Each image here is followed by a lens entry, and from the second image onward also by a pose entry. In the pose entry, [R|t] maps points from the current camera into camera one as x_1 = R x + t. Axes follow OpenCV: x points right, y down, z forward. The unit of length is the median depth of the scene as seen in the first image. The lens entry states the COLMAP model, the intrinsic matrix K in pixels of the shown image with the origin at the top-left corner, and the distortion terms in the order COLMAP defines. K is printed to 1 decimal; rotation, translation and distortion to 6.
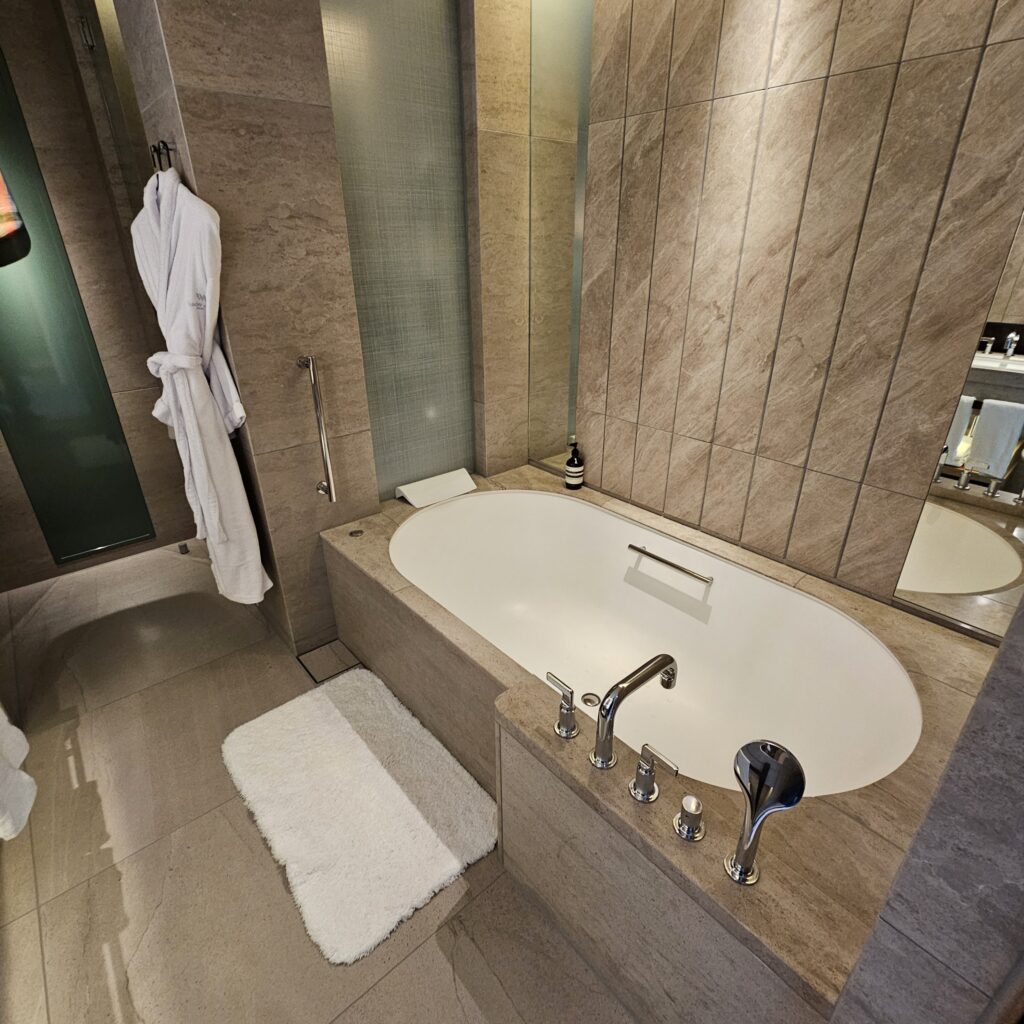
lens RADIAL K [[563.9, 0, 513.2], [0, 563.9, 510.8], [0, 0, 1]] dist [-0.001438, 0.000207]
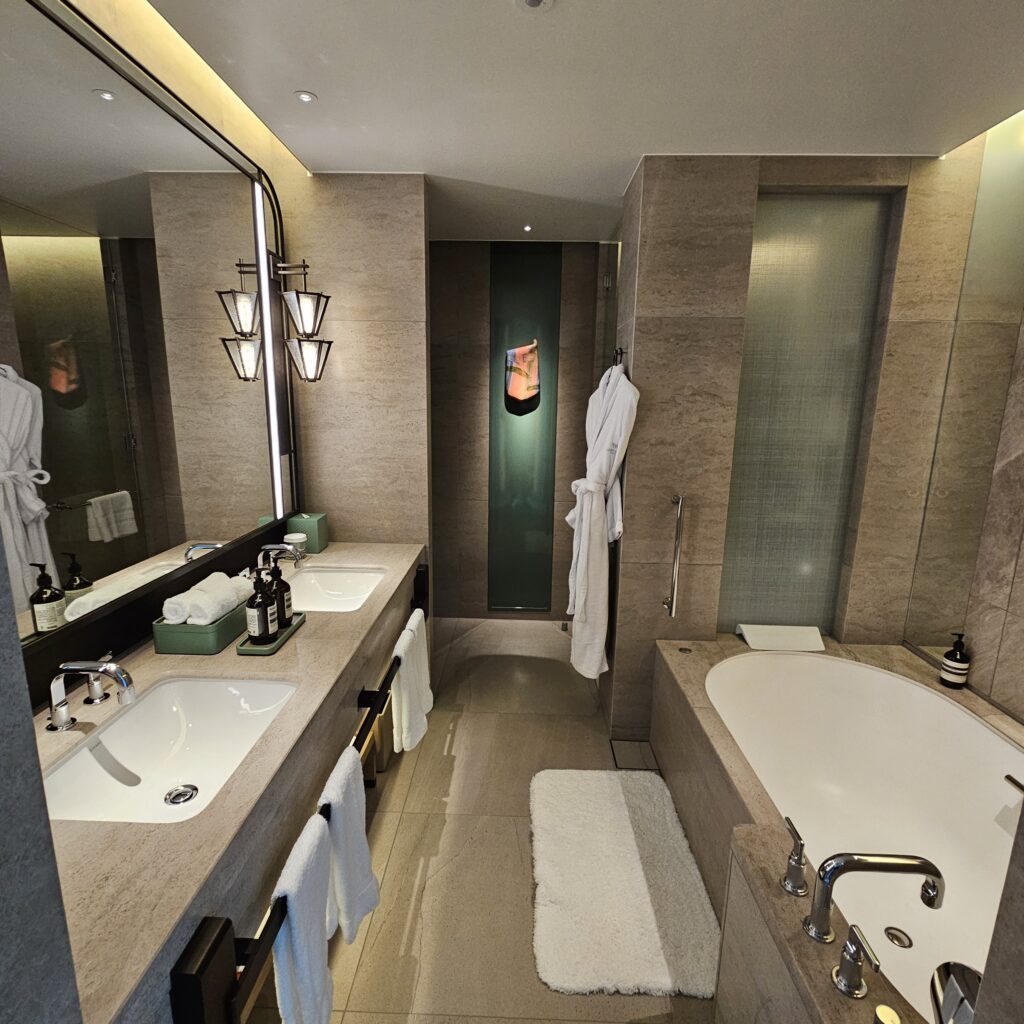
lens RADIAL K [[563.9, 0, 509.2], [0, 563.9, 513.0], [0, 0, 1]] dist [-0.001438, 0.000207]
pose [[0.739697, 0.158119, -0.654099, 0.172782], [-0.309088, 0.943238, -0.121522, 0.030055], [0.597756, 0.292064, 0.746583, -0.143607]]
